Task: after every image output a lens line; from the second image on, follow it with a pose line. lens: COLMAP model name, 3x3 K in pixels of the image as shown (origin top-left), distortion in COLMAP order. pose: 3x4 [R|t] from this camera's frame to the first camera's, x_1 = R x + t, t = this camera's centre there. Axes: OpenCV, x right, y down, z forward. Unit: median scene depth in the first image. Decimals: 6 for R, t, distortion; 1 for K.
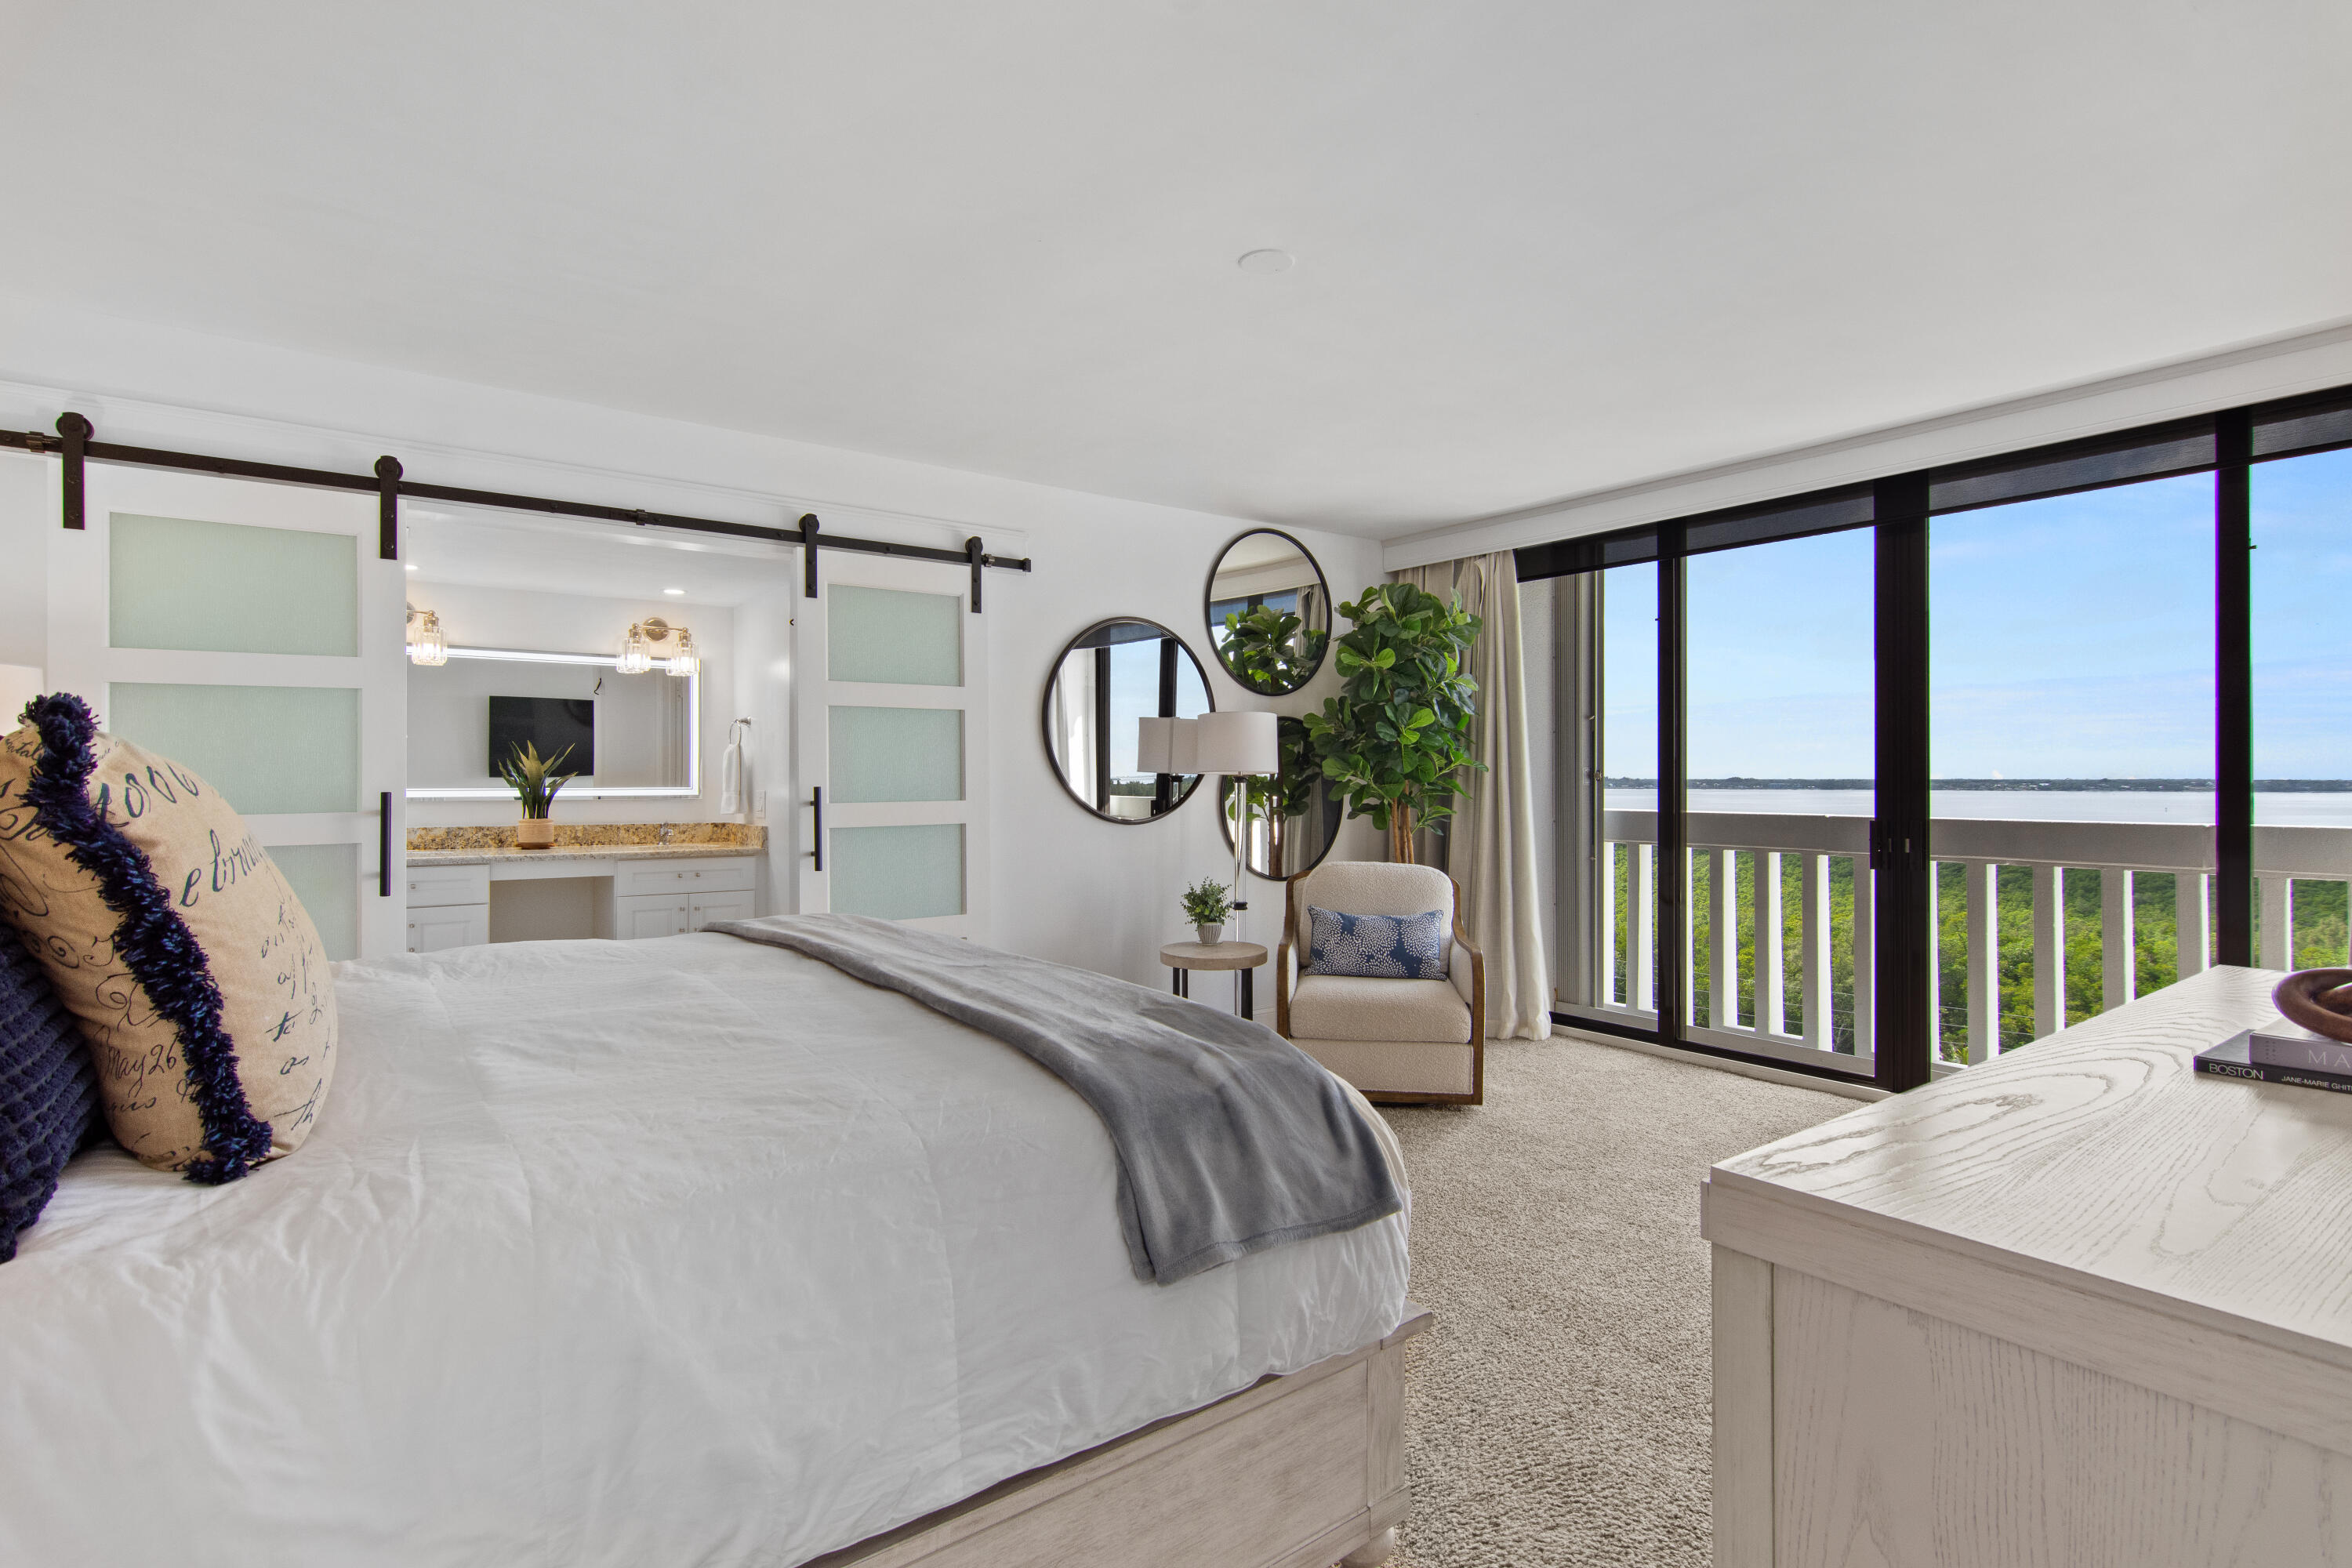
lens RADIAL K [[1113.2, 0, 1180.8], [0, 1113.2, 783.0], [0, 0, 1]] dist [-0.002446, 0.013571]
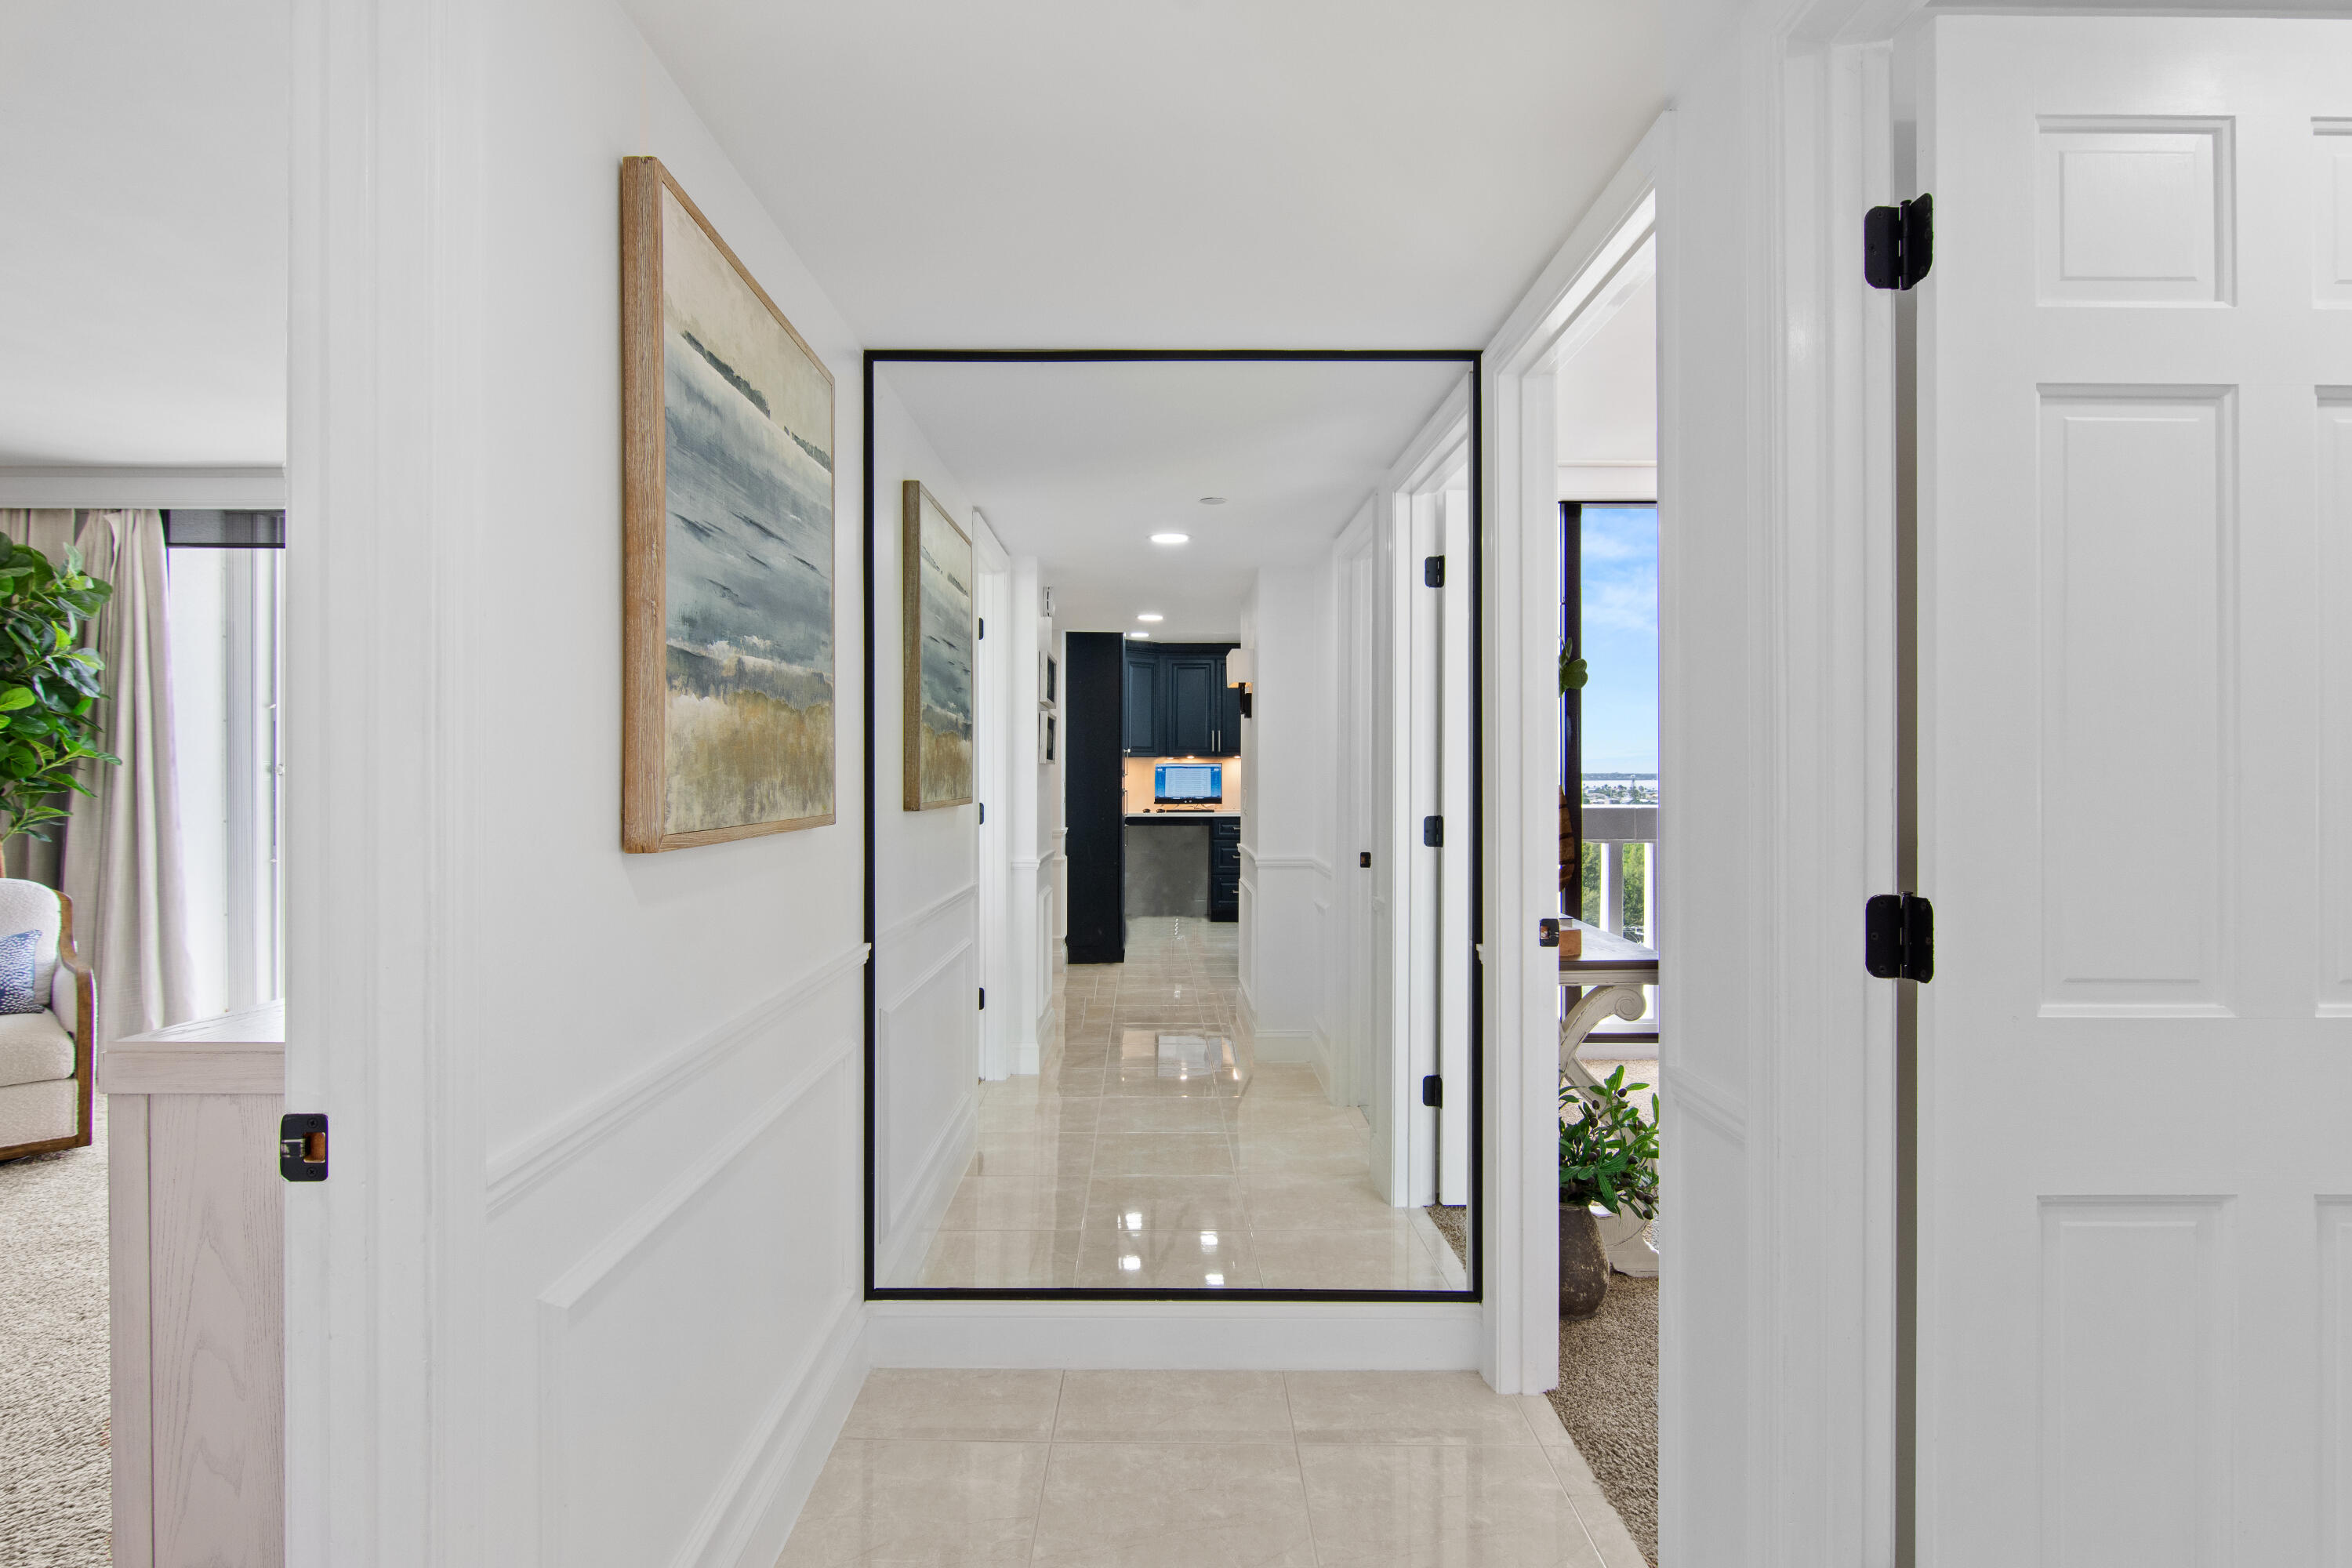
lens RADIAL K [[1252.7, 0, 1169.4], [0, 1252.7, 773.9], [0, 0, 1]] dist [-0.001864, -0.000209]
pose [[0.610490, -0.000328, 0.792024, 0.007133], [0.003305, 0.999992, -0.002133, 0.001183], [-0.792017, 0.003920, 0.610486, -0.224387]]
